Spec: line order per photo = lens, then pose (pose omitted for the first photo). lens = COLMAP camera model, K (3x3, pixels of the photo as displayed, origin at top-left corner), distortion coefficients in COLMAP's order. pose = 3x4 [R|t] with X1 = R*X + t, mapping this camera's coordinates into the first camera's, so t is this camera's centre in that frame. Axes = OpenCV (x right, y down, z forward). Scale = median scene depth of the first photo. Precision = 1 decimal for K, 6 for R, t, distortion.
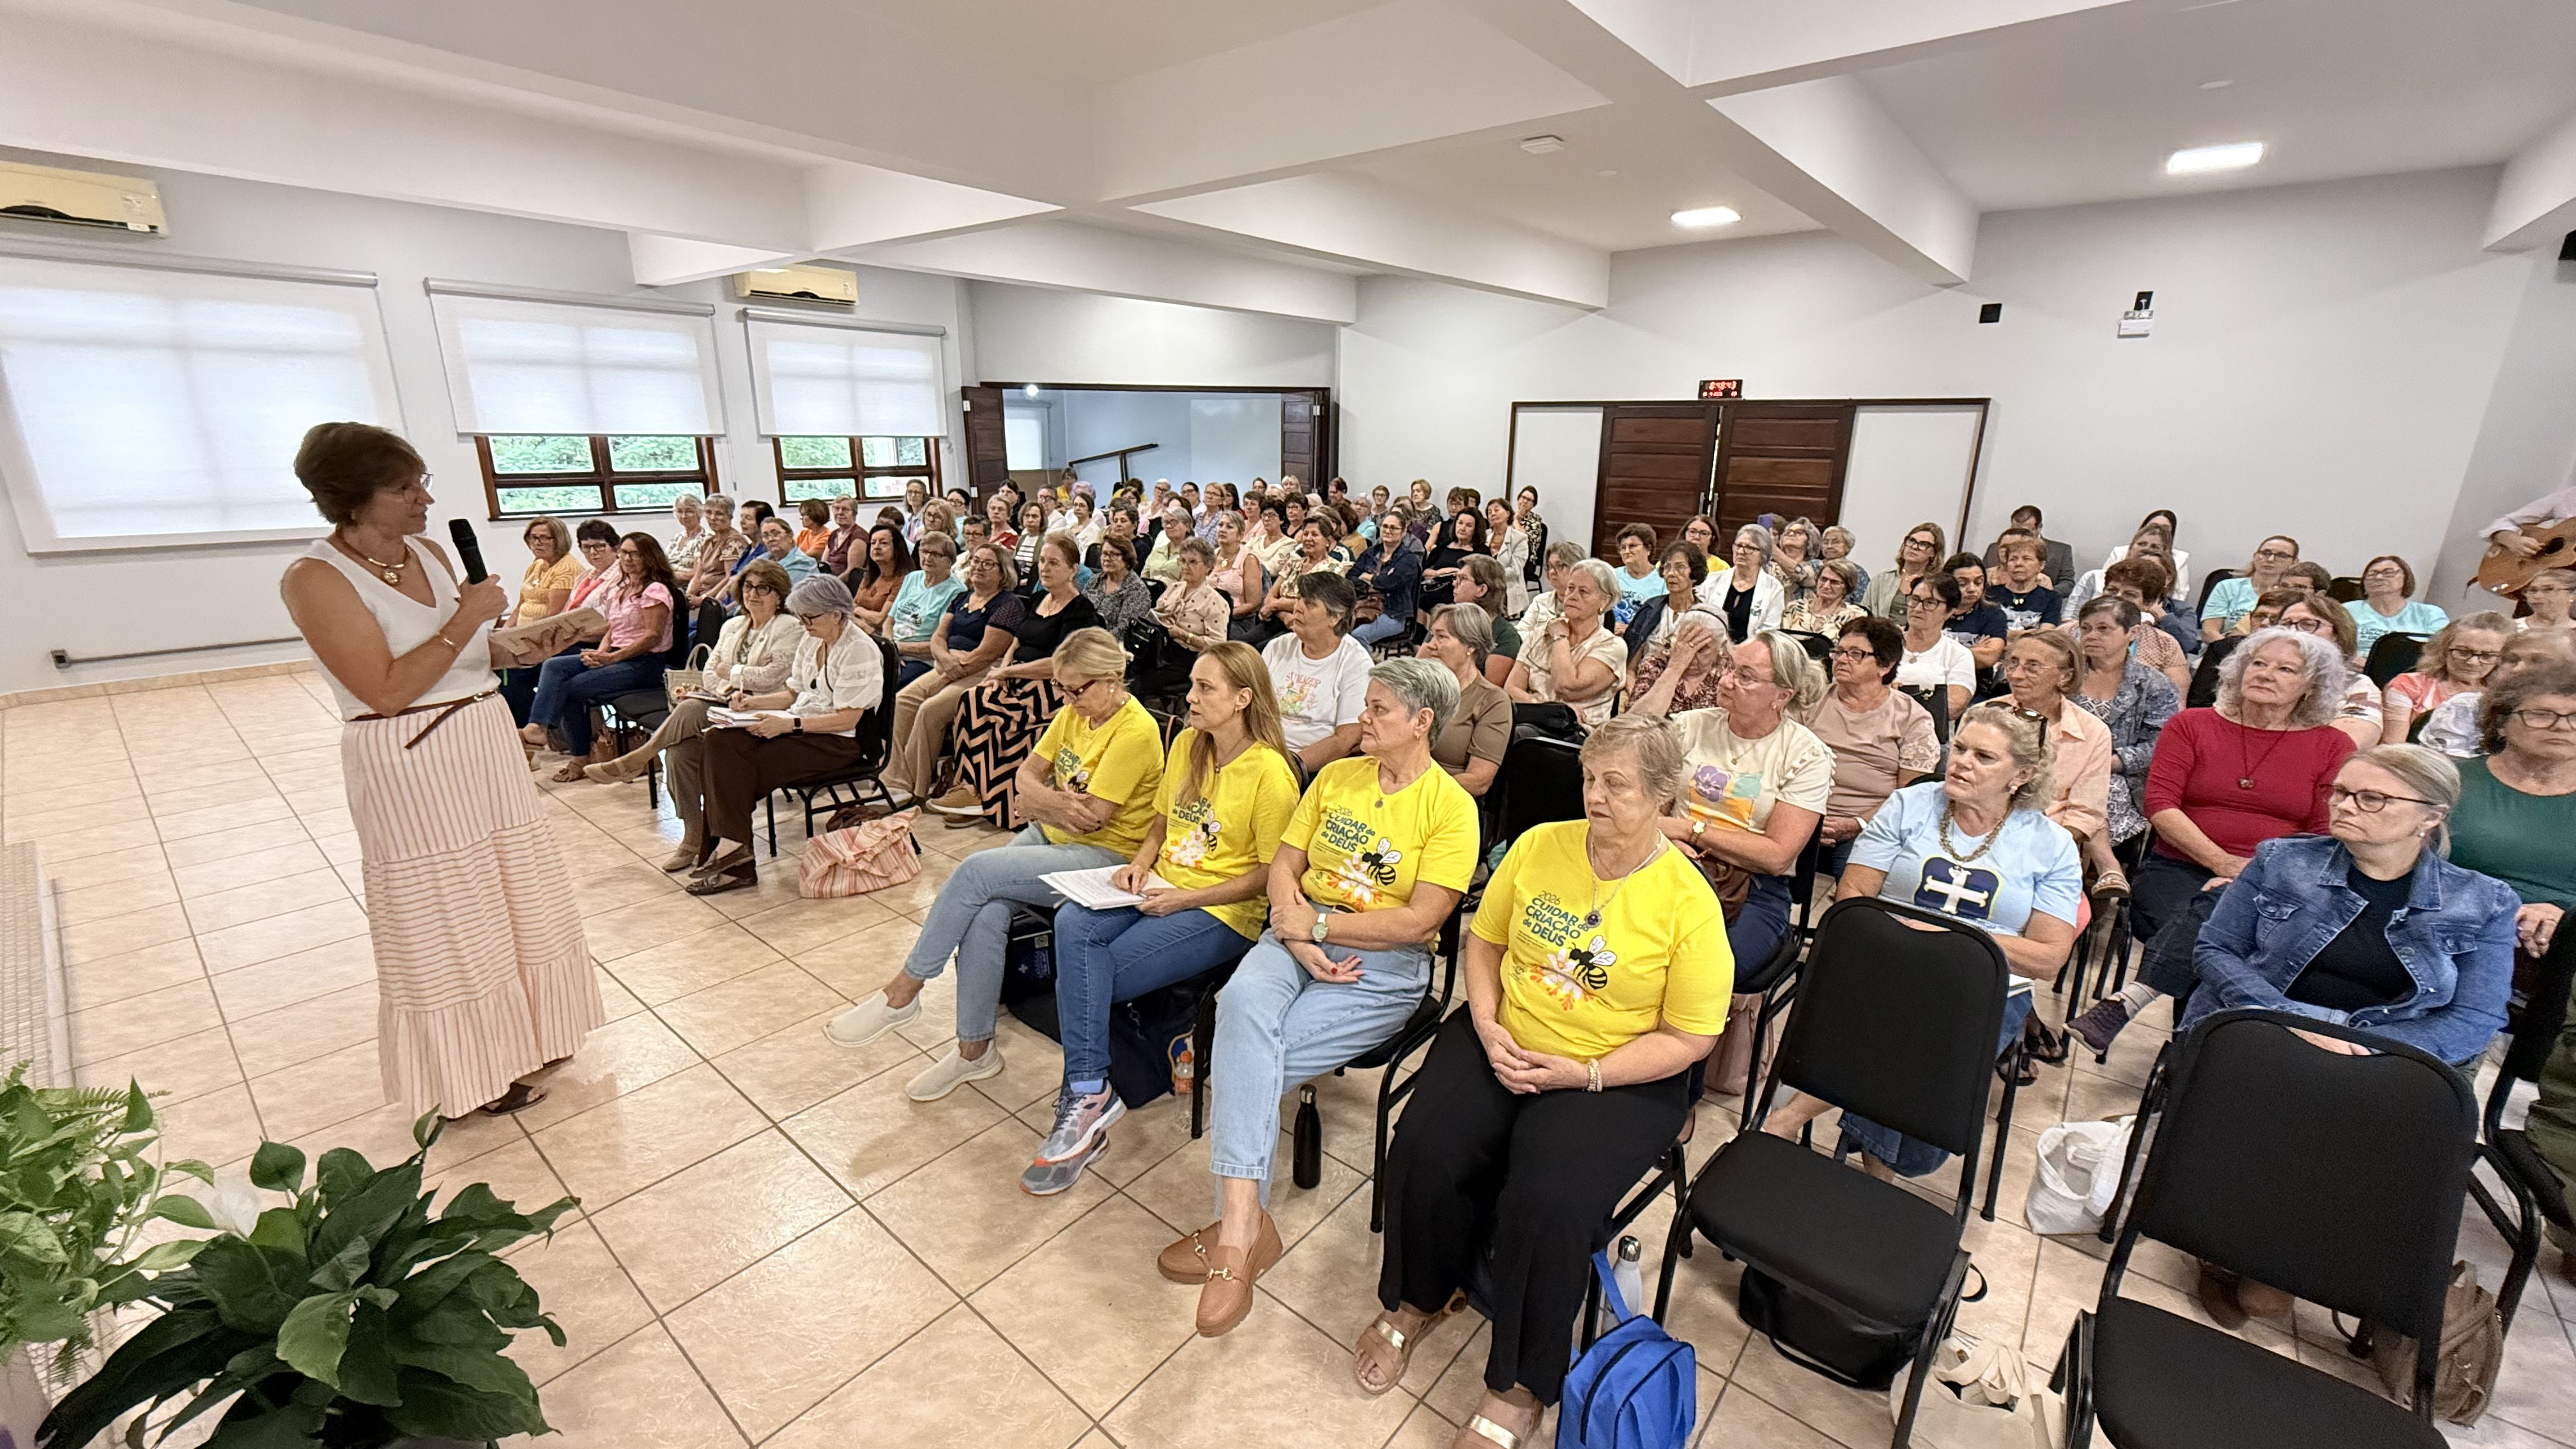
lens RADIAL K [[1026.2, 0, 1283.7], [0, 1026.2, 720.5], [0, 0, 1]] dist [0.001537, -0.000222]
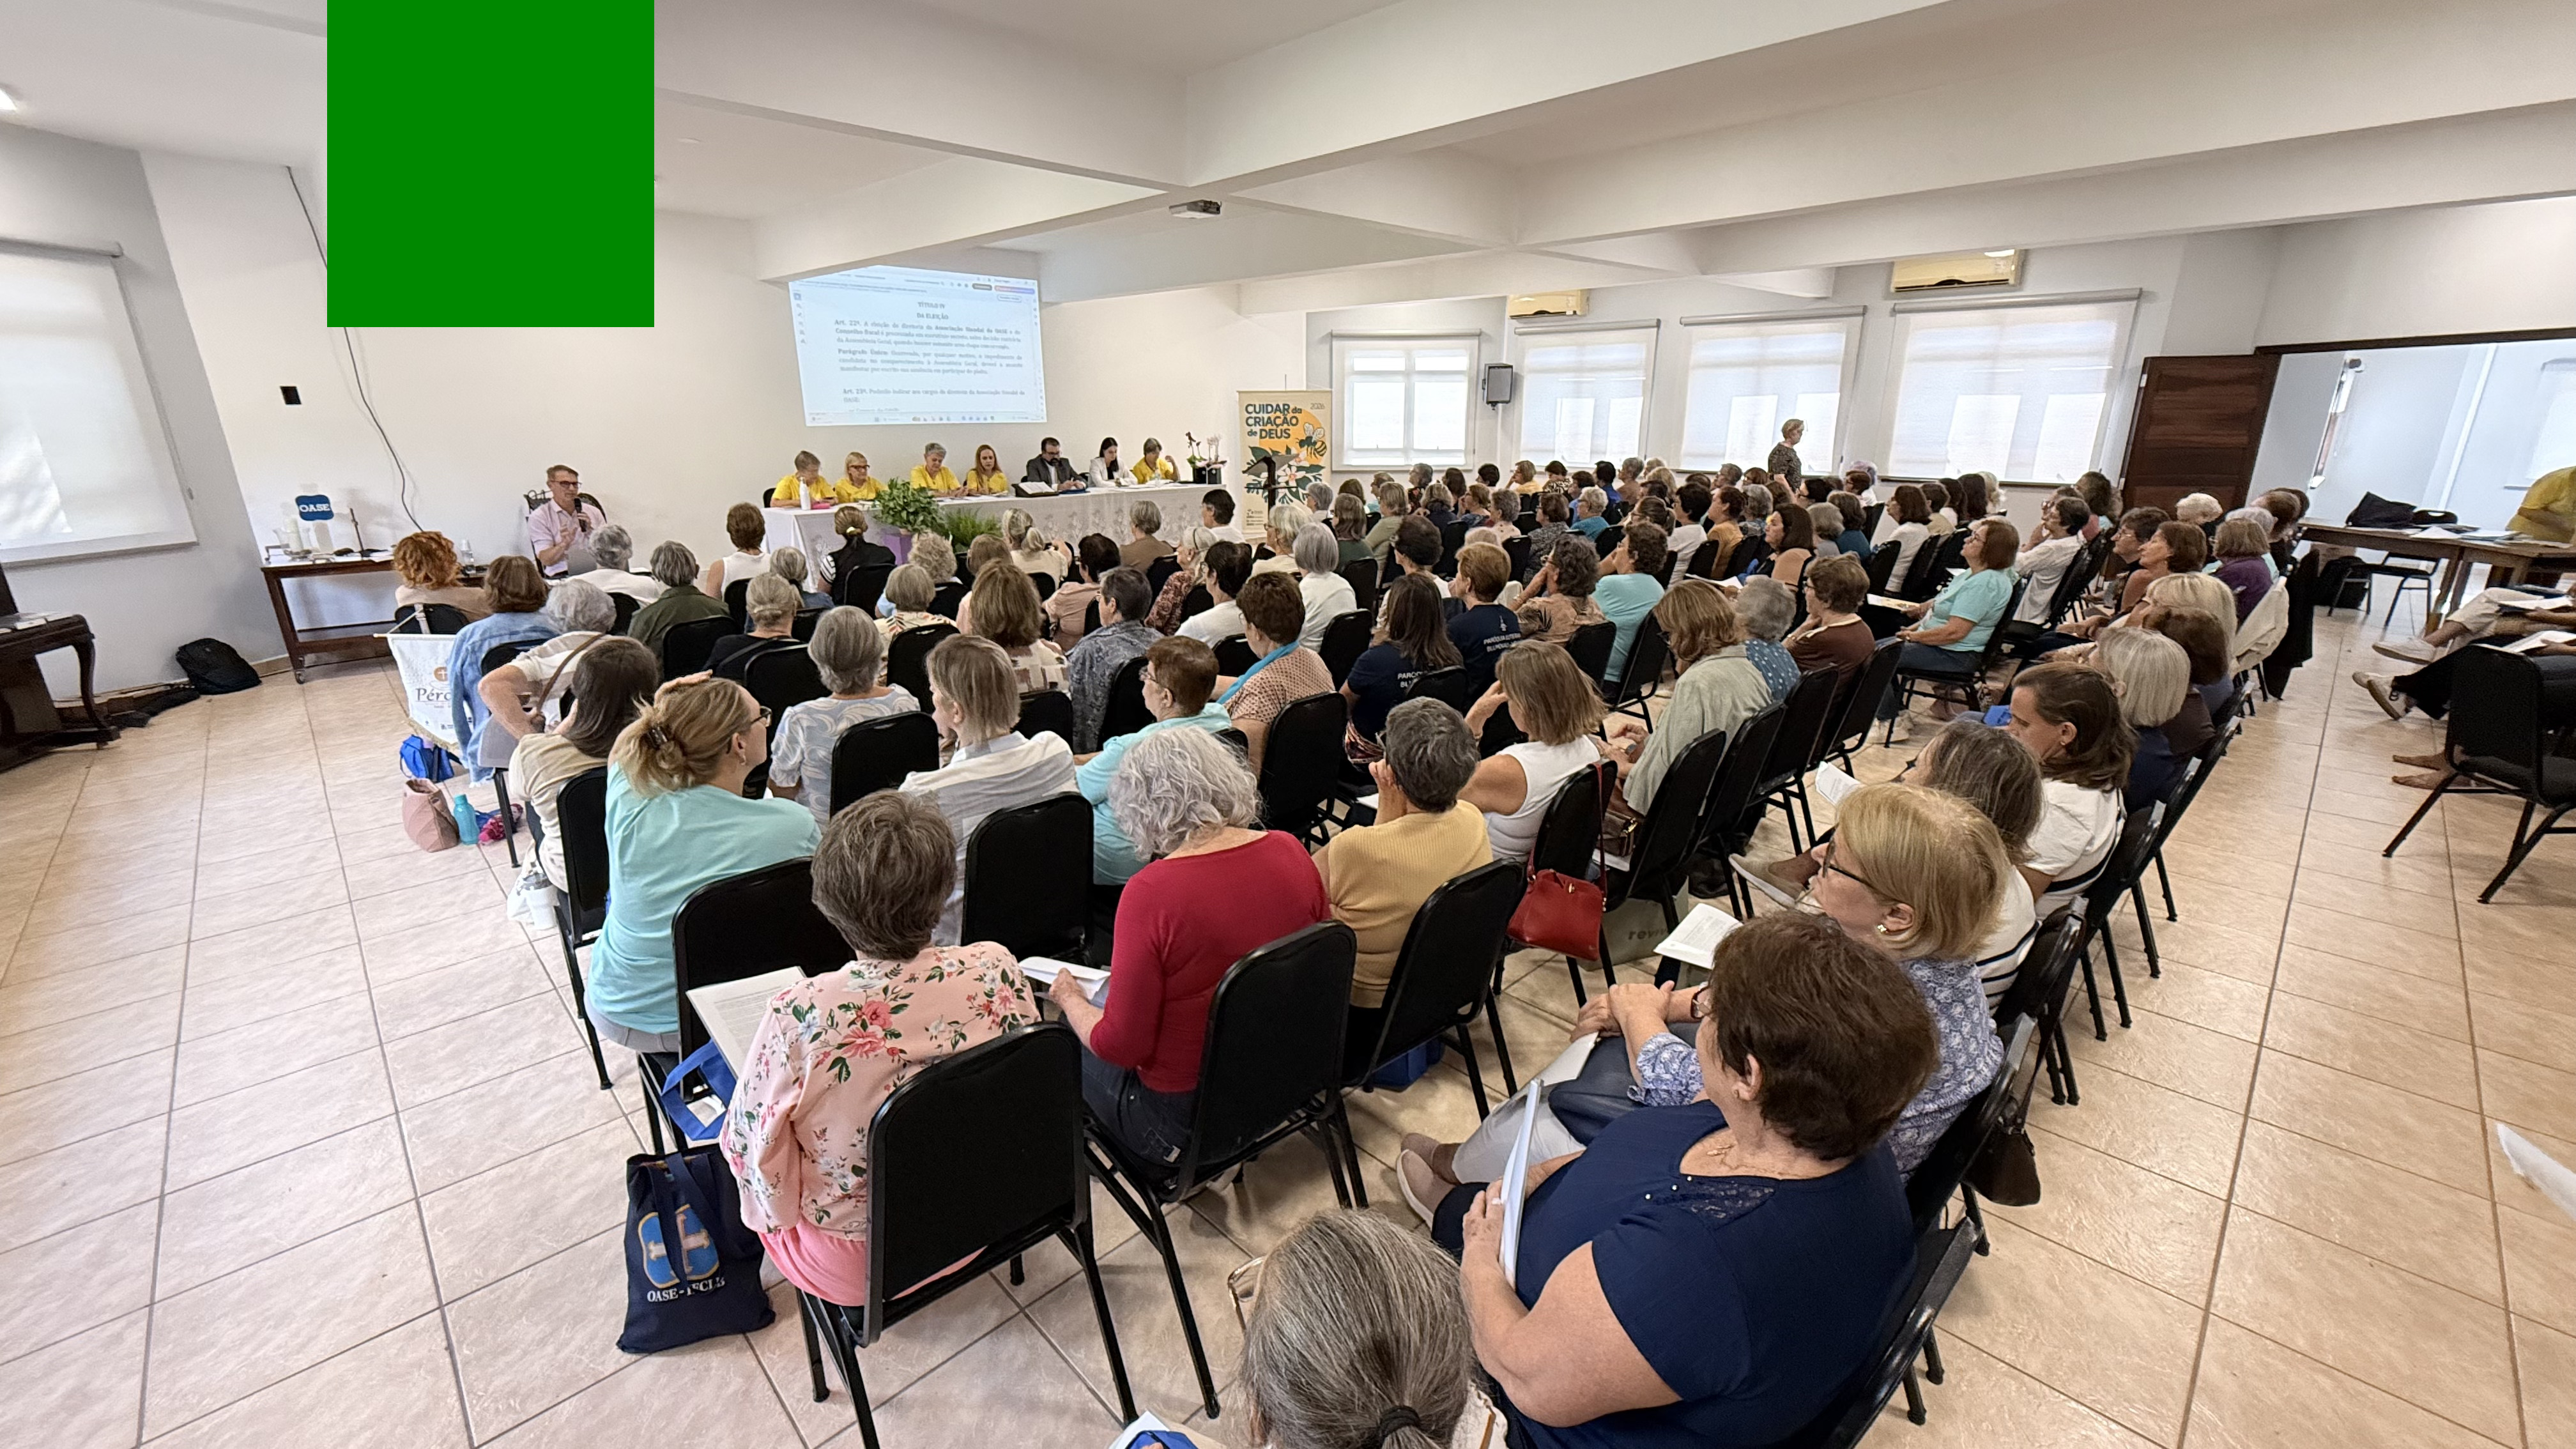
lens RADIAL K [[1026.2, 0, 1291.8], [0, 1026.2, 725.4], [0, 0, 1]] dist [0.001537, -0.000222]
pose [[-0.104459, 0.286920, -0.952242, 0.801514], [-0.267238, 0.914168, 0.304763, -0.149558], [0.957952, 0.286310, -0.018818, 0.540814]]
